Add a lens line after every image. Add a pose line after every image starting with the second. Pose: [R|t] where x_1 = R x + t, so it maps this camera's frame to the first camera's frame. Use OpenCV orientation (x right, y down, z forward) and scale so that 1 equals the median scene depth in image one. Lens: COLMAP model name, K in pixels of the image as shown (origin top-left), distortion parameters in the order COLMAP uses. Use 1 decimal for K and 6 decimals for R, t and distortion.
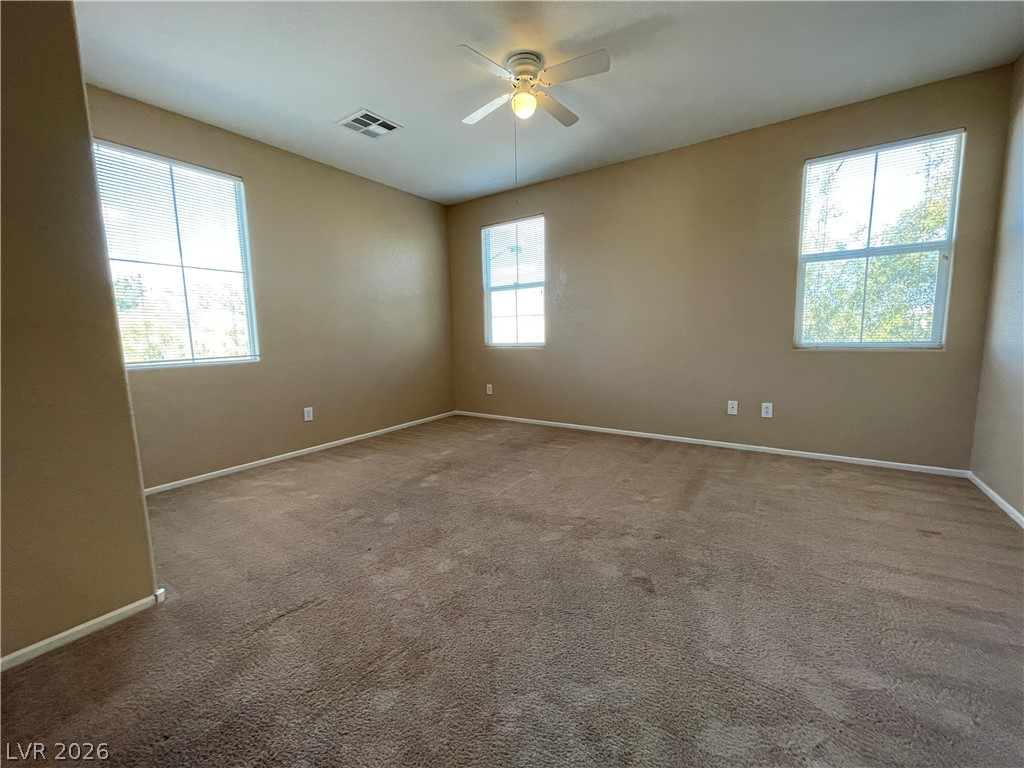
lens RADIAL K [[407.2, 0, 512.0], [0, 407.2, 384.0], [0, 0, 1]] dist [0.000749, -0.002794]
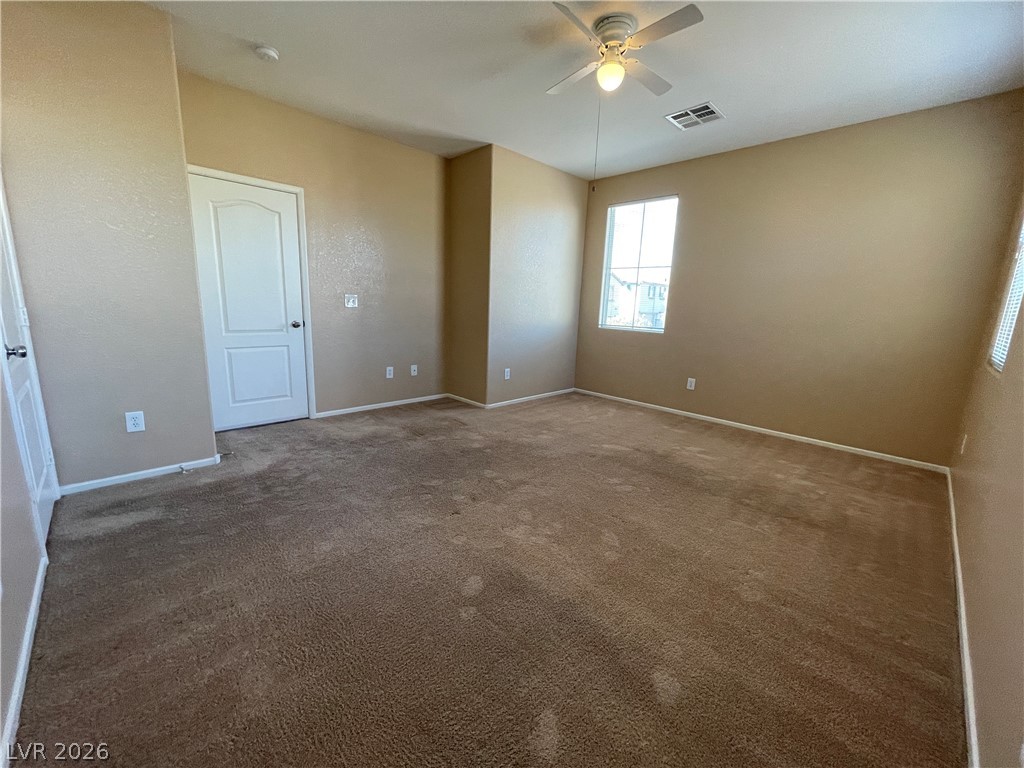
lens RADIAL K [[407.2, 0, 512.0], [0, 407.2, 384.0], [0, 0, 1]] dist [0.000749, -0.002794]
pose [[-0.190889, 0.204343, -0.960107, 0.802681], [-0.161574, 0.958211, 0.236063, -0.133187], [0.968223, 0.200190, -0.149896, 0.773319]]
